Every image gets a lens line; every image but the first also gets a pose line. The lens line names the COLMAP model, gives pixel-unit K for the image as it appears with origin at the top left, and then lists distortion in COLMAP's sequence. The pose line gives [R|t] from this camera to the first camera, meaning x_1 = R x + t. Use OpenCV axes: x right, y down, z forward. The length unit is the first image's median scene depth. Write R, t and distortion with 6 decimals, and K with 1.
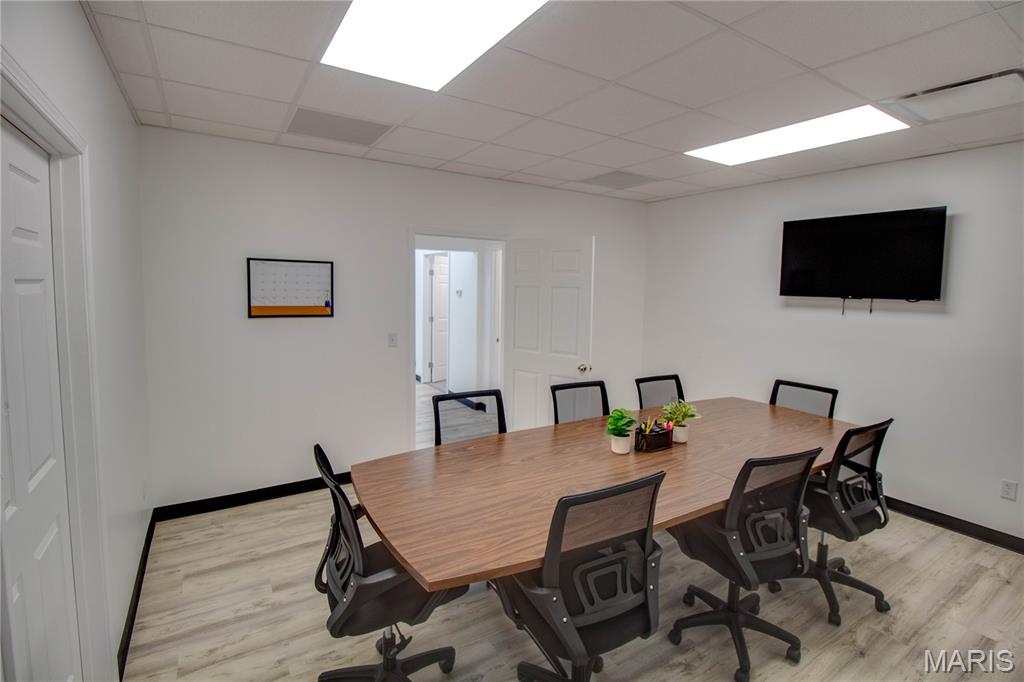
lens RADIAL K [[482.9, 0, 521.2], [0, 482.9, 330.7], [0, 0, 1]] dist [0.002663, -0.012498]
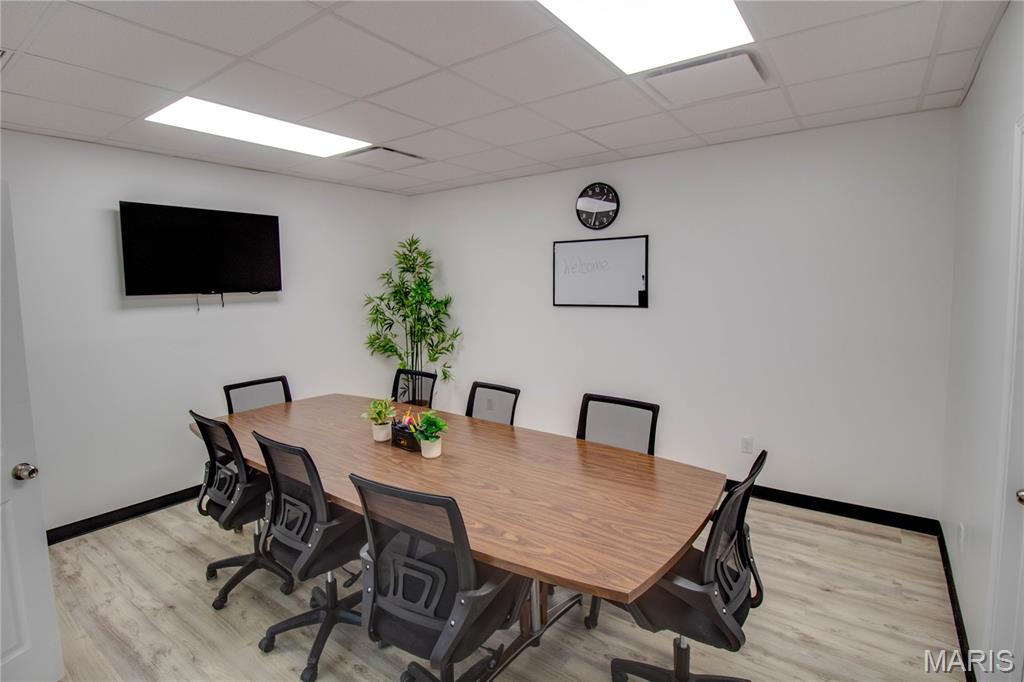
lens RADIAL K [[482.9, 0, 521.2], [0, 482.9, 330.7], [0, 0, 1]] dist [0.002663, -0.012498]
pose [[-0.392233, -0.102706, 0.914114, -0.543982], [0.096922, 0.983601, 0.152101, -0.090337], [-0.914745, 0.148257, -0.375847, 0.891162]]
